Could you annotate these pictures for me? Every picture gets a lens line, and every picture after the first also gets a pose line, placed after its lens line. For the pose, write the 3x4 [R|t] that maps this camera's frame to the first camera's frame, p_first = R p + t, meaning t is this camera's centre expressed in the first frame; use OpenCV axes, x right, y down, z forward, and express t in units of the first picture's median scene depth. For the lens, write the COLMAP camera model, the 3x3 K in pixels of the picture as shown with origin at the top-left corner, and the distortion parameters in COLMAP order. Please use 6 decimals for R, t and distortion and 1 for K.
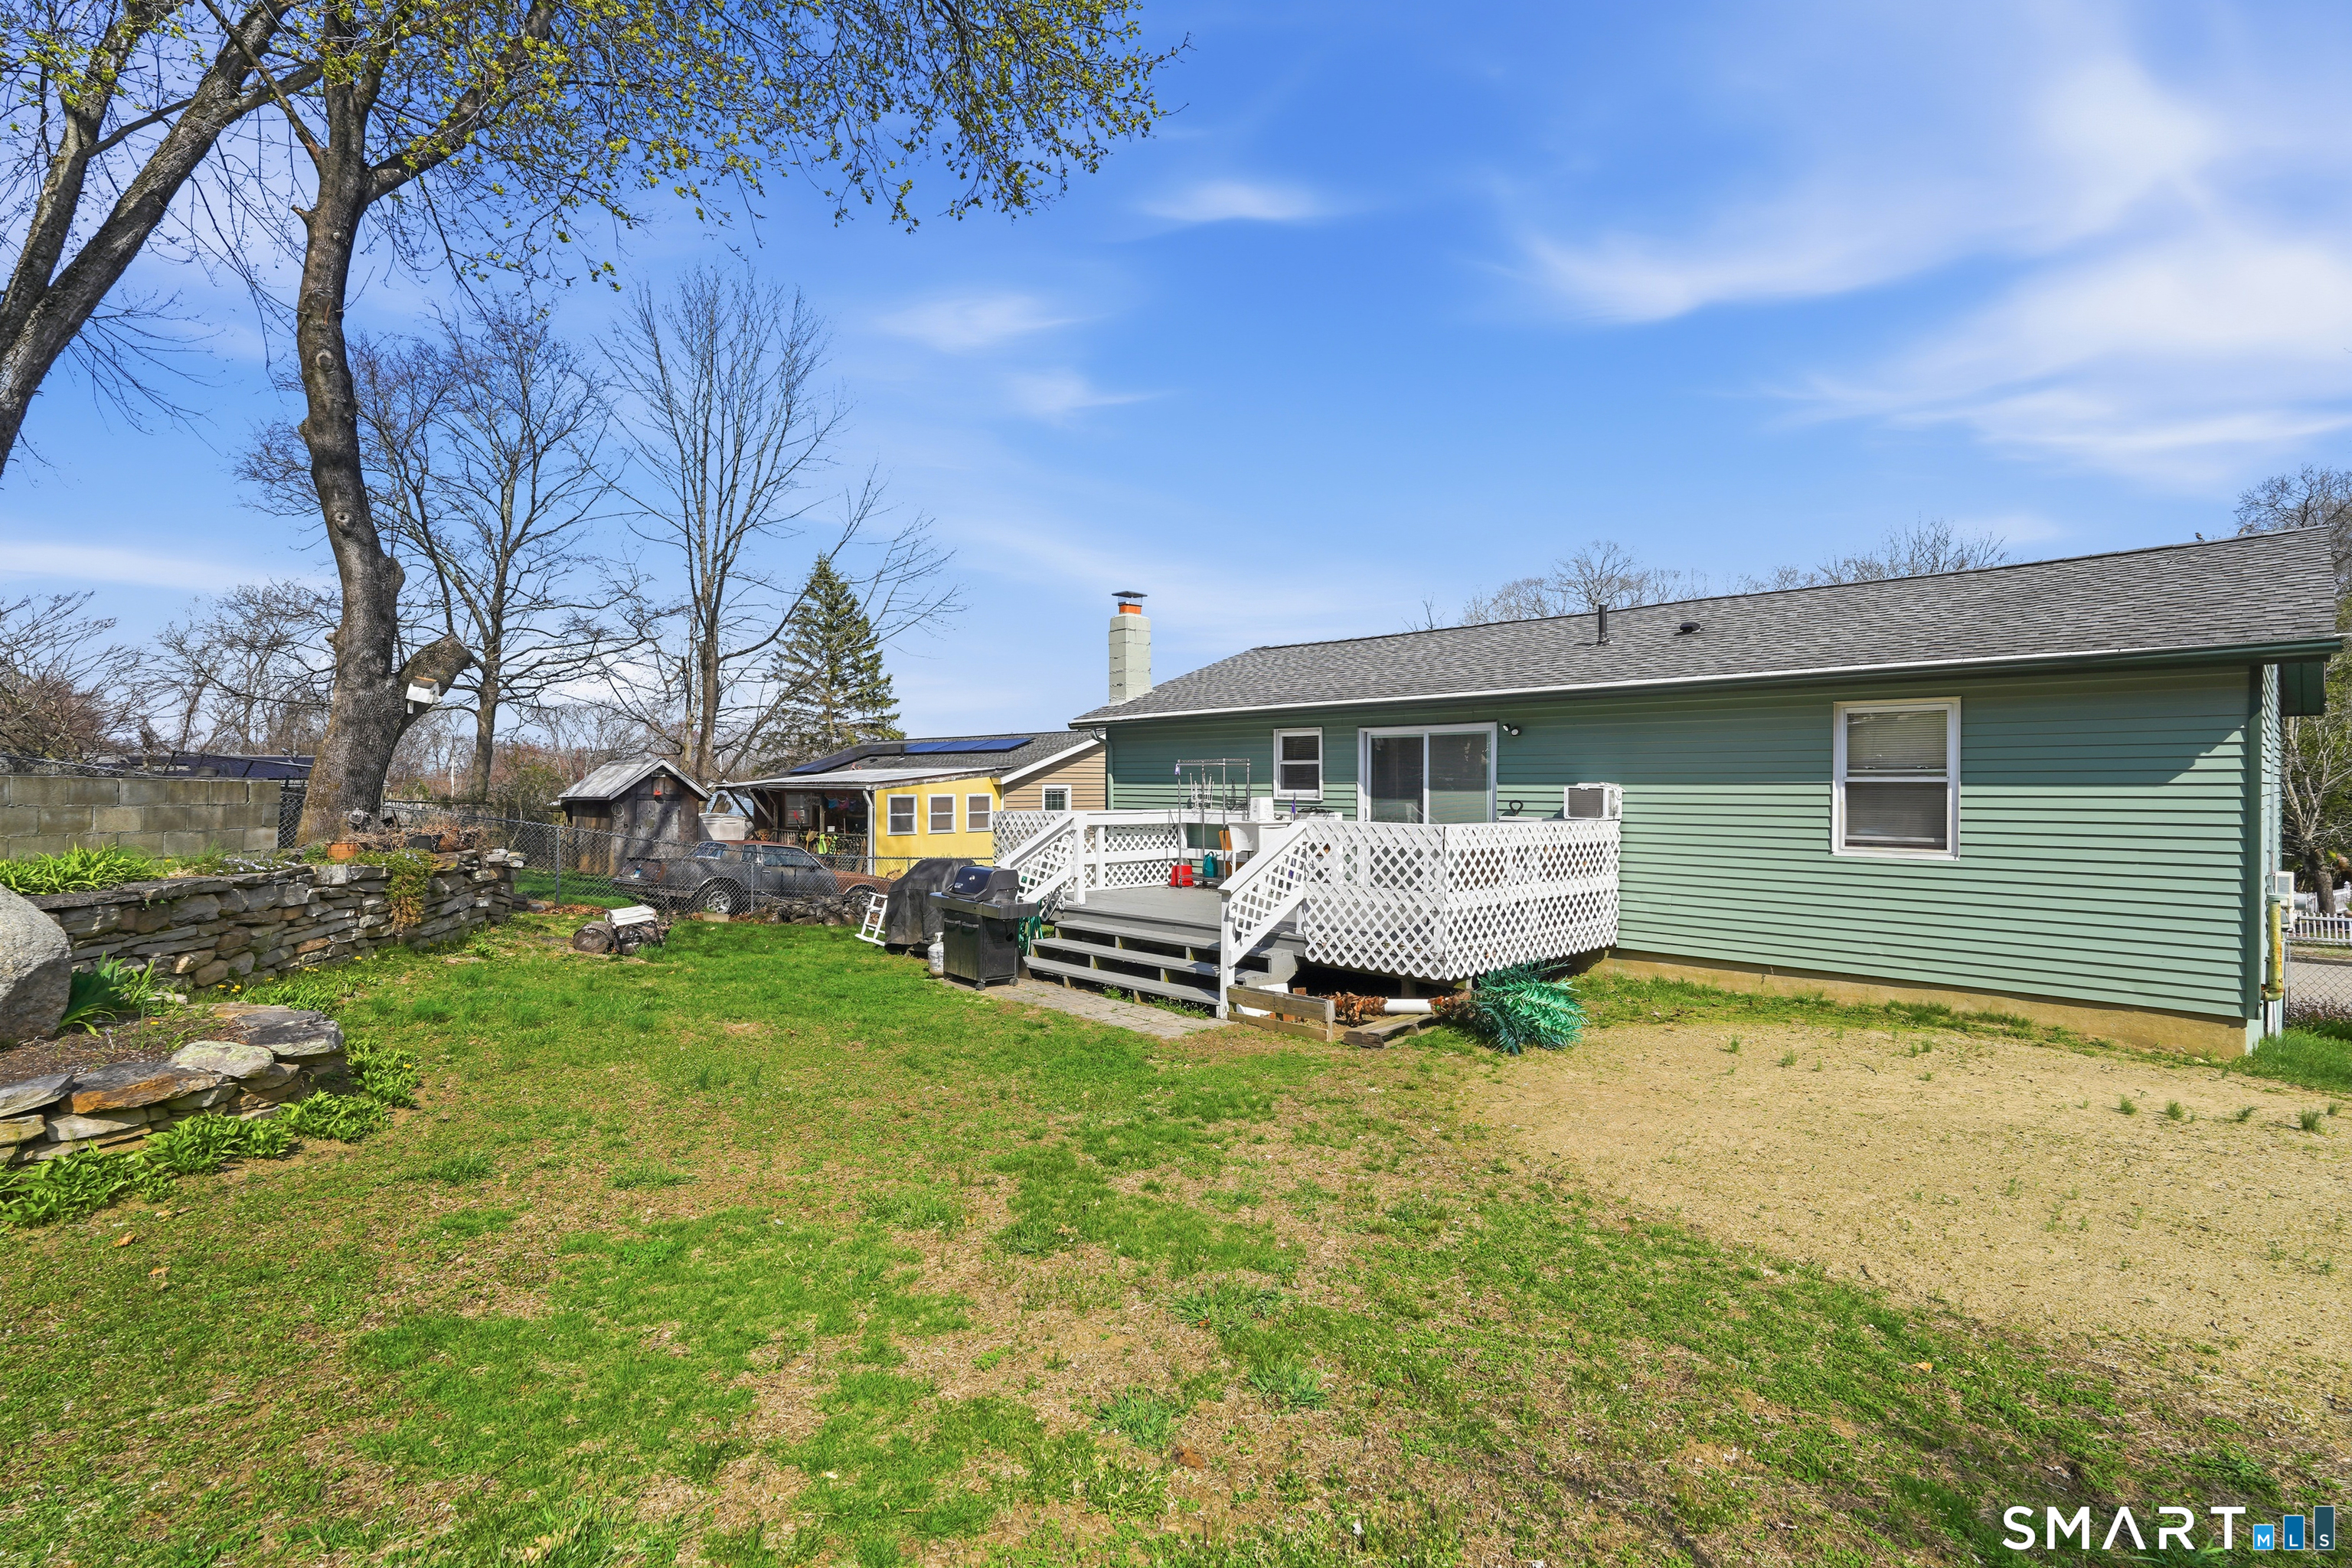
lens RADIAL K [[1104.8, 0, 1176.5], [0, 1104.8, 795.7], [0, 0, 1]] dist [0.000400, 0.001392]
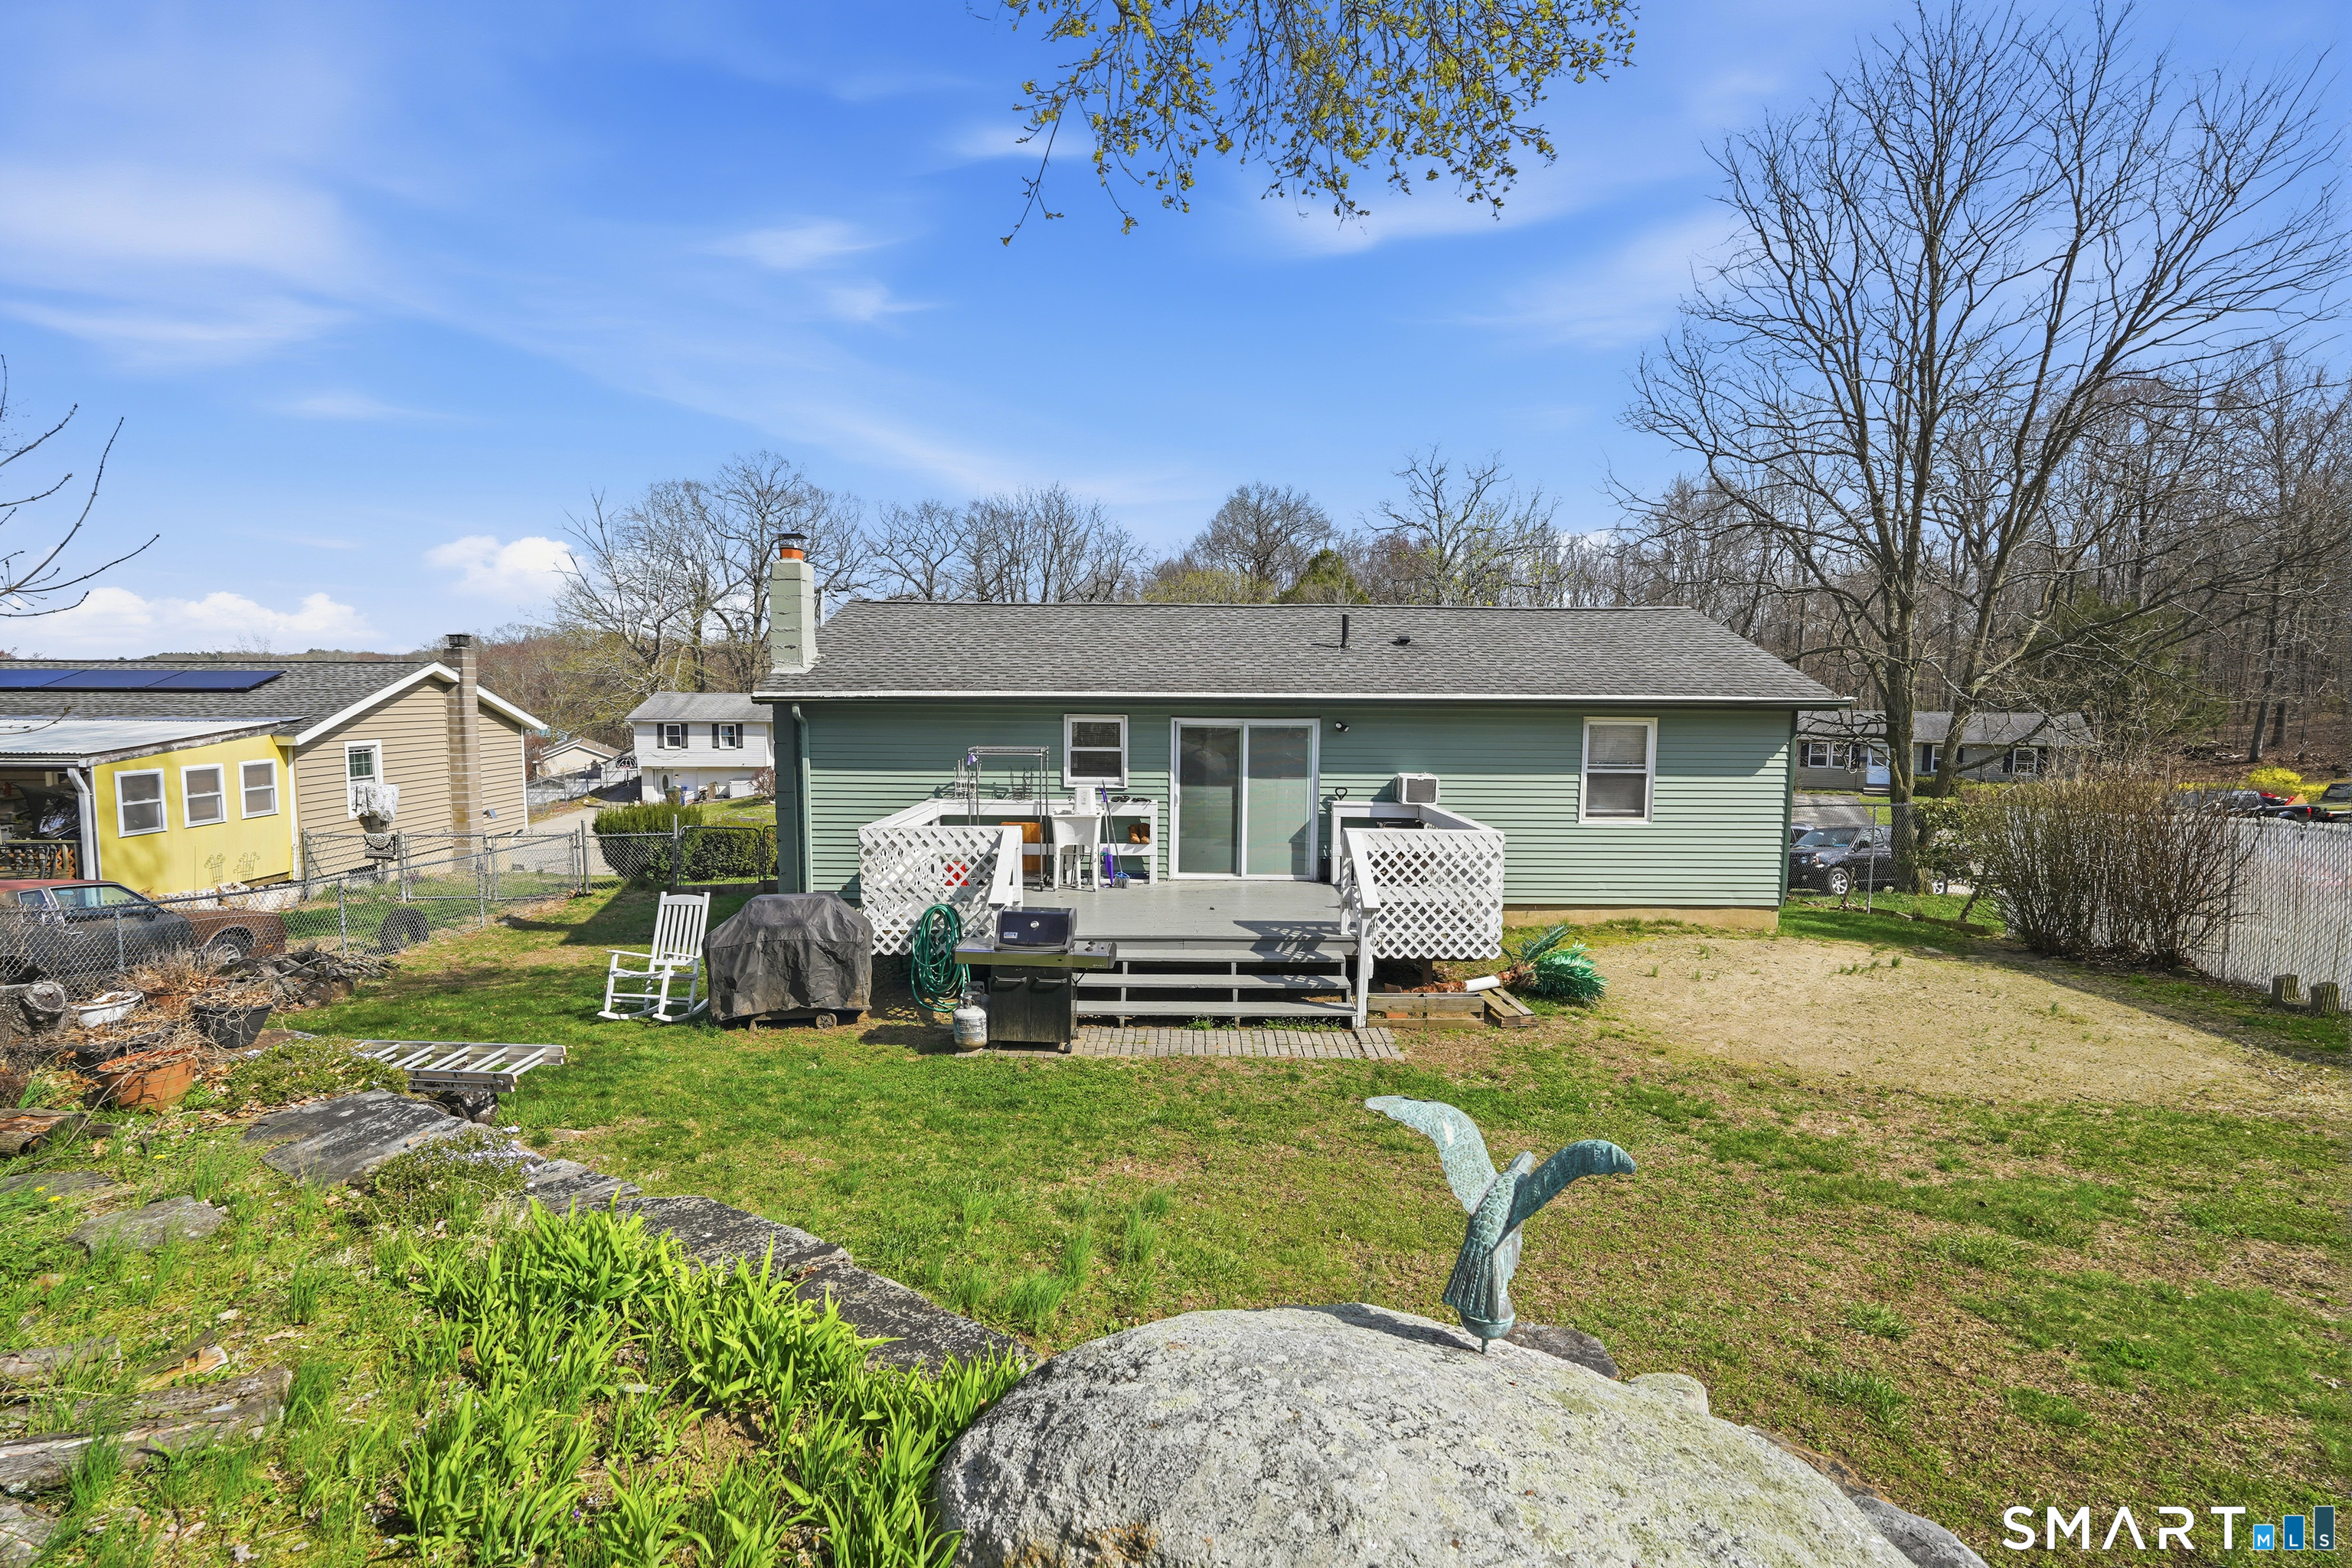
lens RADIAL K [[1104.8, 0, 1176.5], [0, 1104.8, 795.7], [0, 0, 1]] dist [0.000400, 0.001392]
pose [[0.694131, -0.064269, 0.716974, -0.703769], [0.002506, 0.996216, 0.086874, -0.096059], [-0.719844, -0.058505, 0.691666, 0.343715]]
